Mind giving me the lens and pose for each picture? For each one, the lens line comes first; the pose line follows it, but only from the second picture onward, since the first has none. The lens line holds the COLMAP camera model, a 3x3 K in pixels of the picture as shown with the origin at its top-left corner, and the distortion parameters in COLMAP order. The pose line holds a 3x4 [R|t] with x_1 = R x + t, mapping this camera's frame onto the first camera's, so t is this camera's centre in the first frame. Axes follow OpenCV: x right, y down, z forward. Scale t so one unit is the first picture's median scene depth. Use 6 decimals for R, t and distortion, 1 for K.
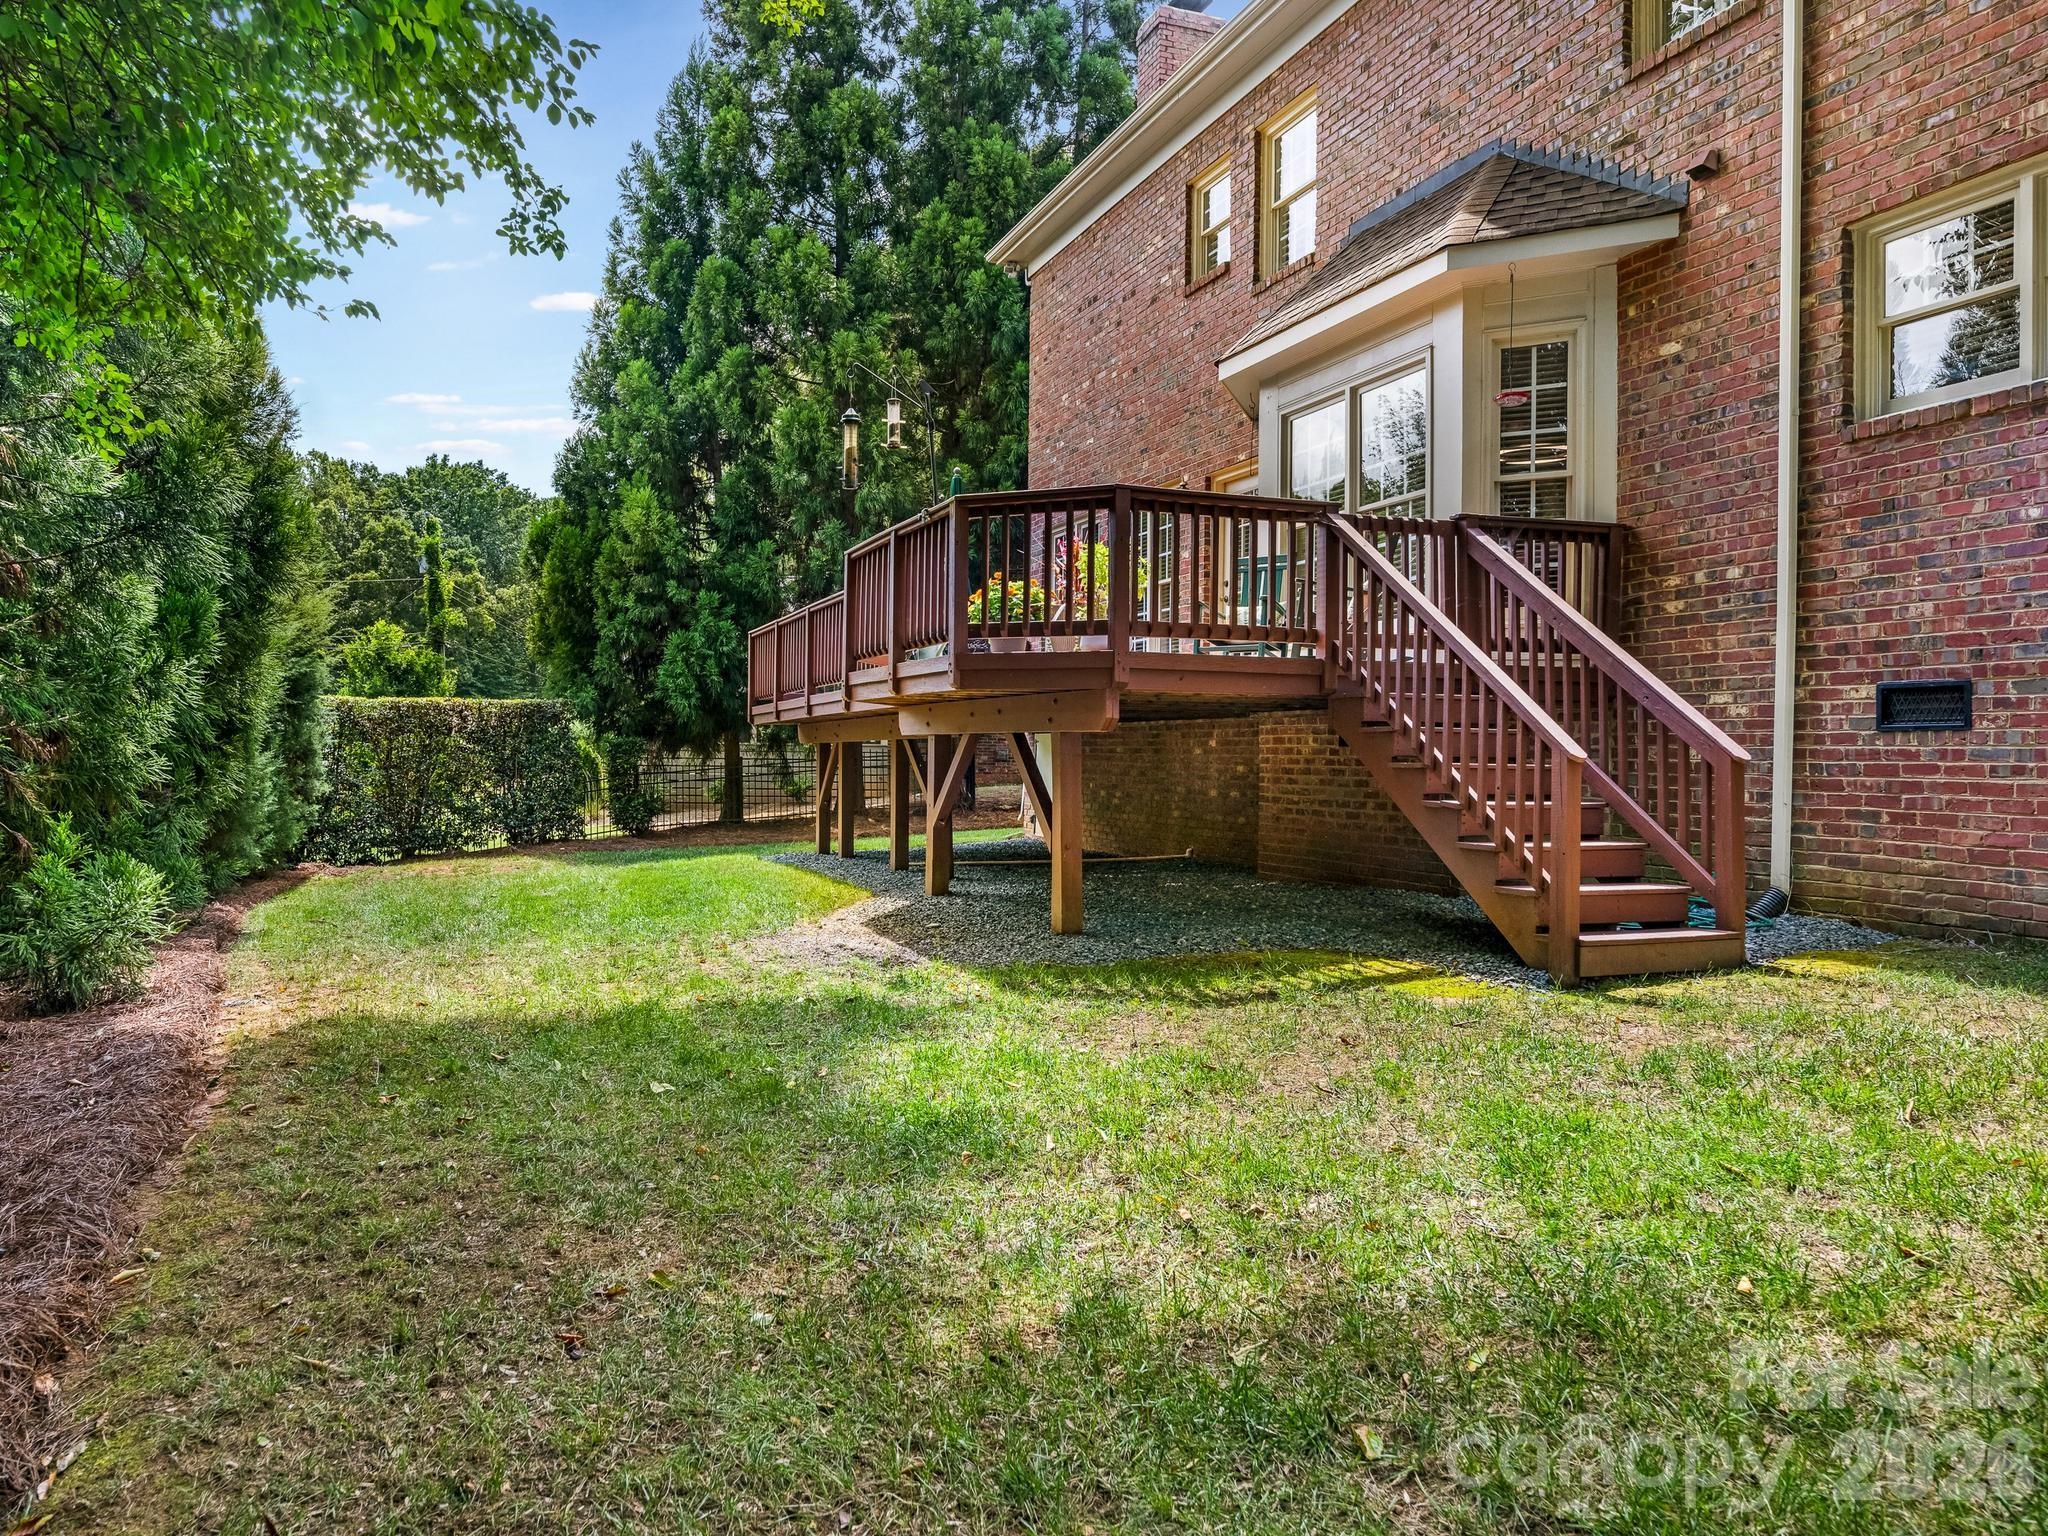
lens RADIAL K [[1453.5, 0, 1024.0], [0, 1453.5, 768.0], [0, 0, 1]] dist [-0.002695, 0.000419]
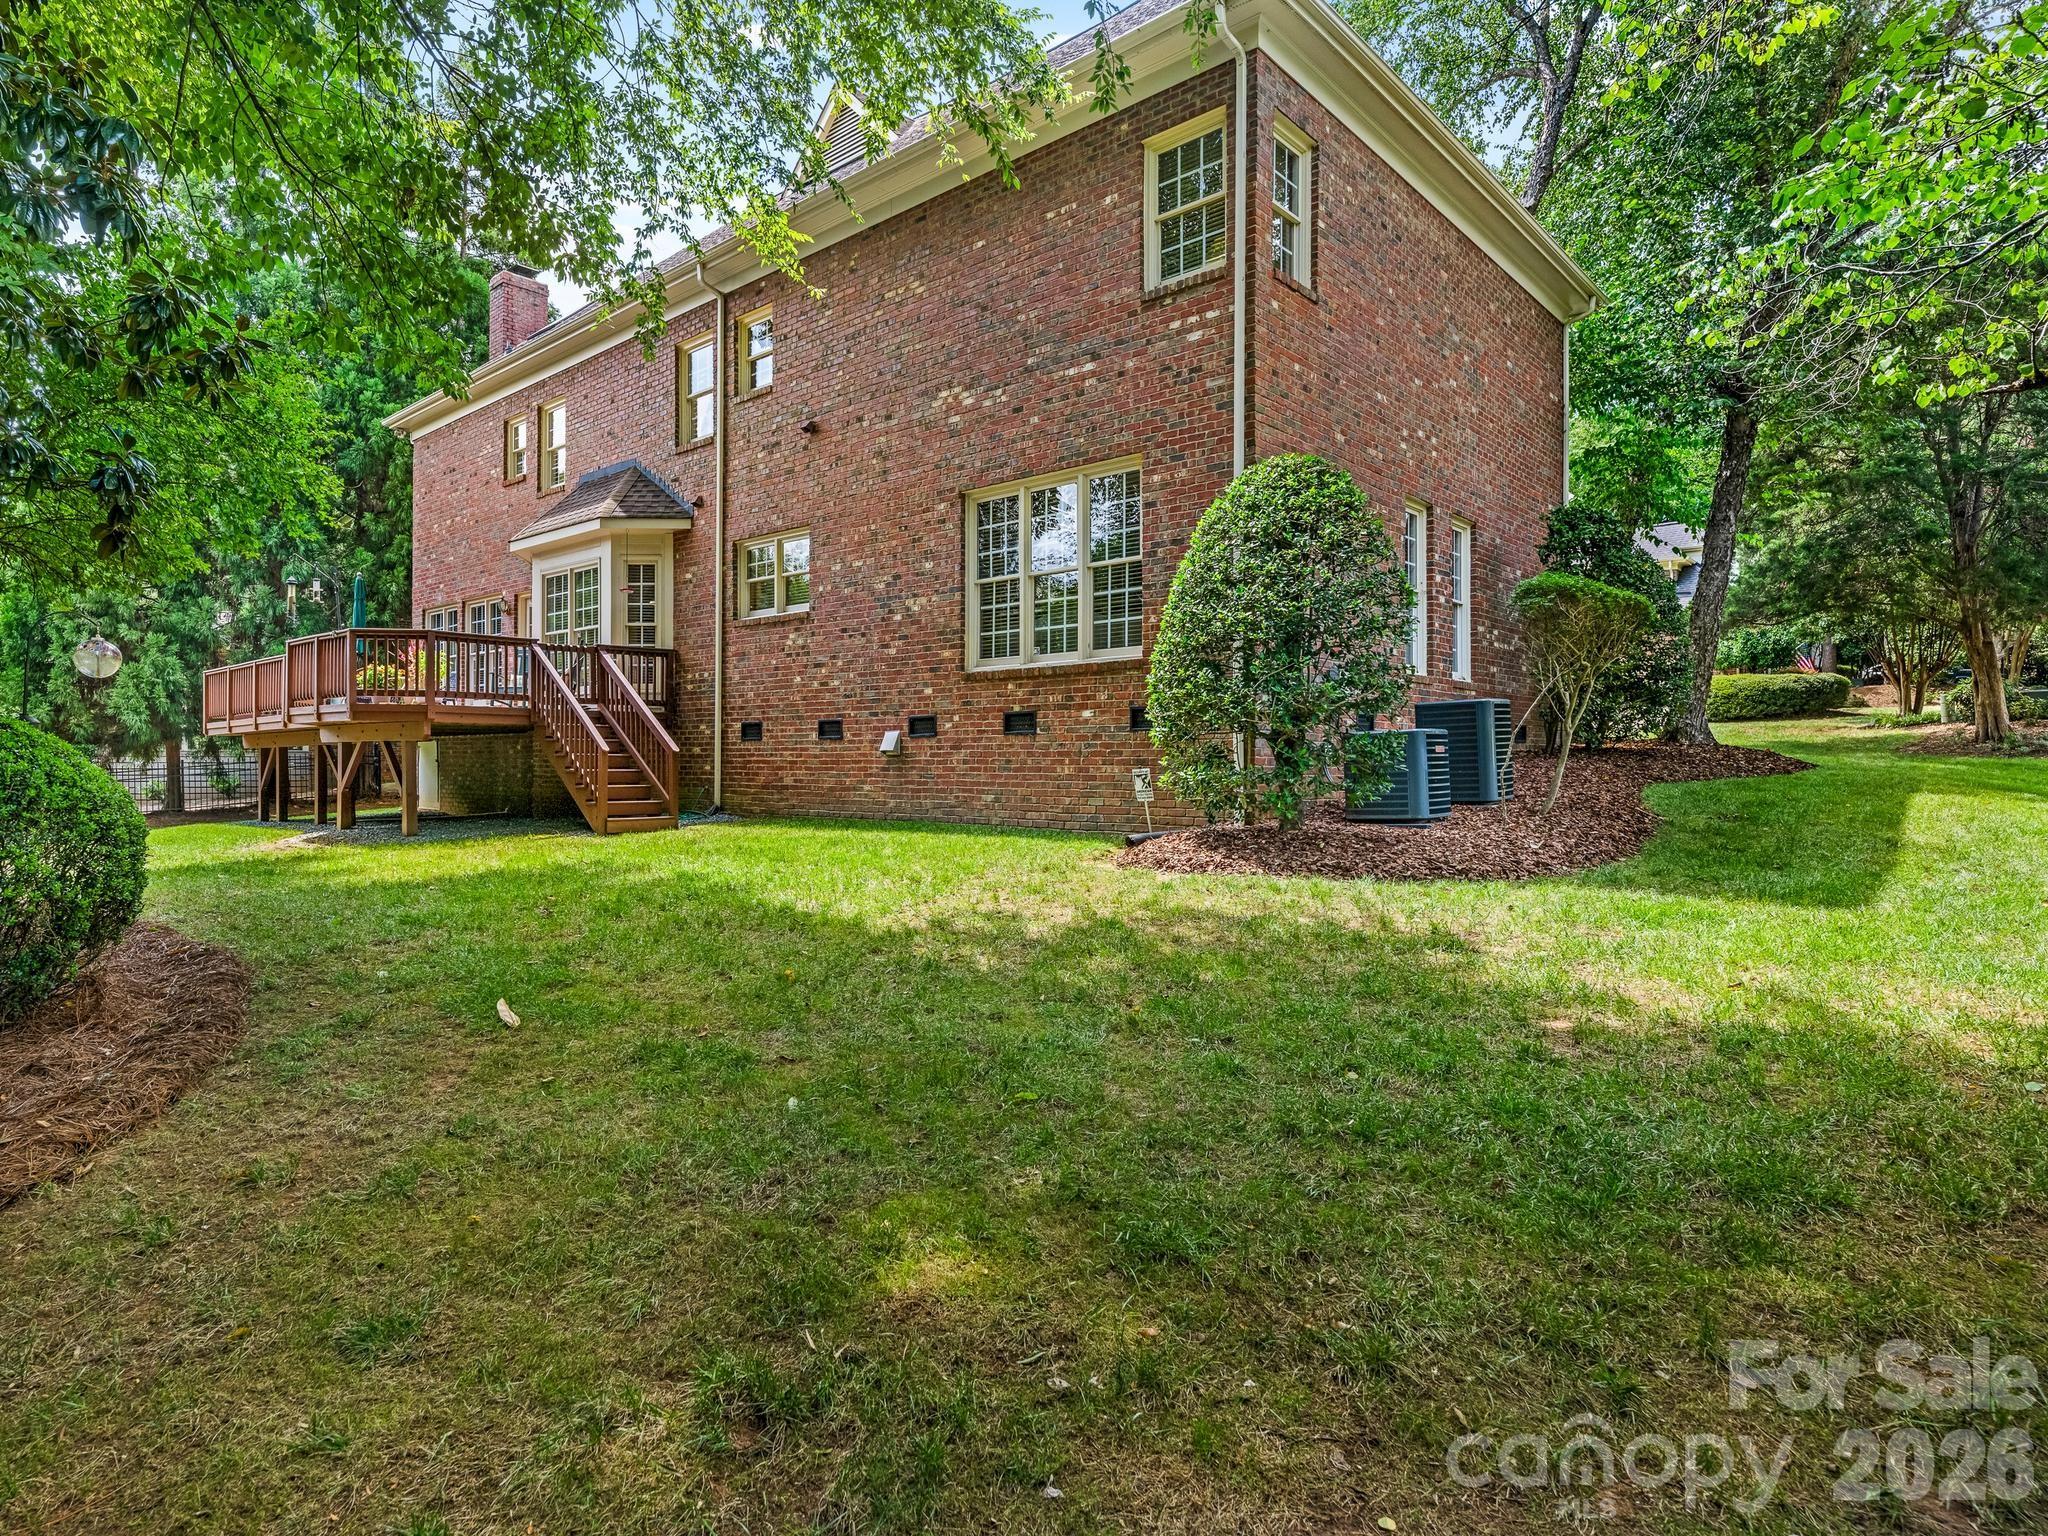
lens RADIAL K [[1478.9, 0, 1024.0], [0, 1478.9, 768.0], [0, 0, 1]] dist [0.008164, -0.001063]
pose [[0.935333, -0.003293, 0.353753, 0.098687], [0.006394, 0.999951, -0.007598, 0.035206], [-0.353710, 0.009368, 0.935308, -1.255049]]
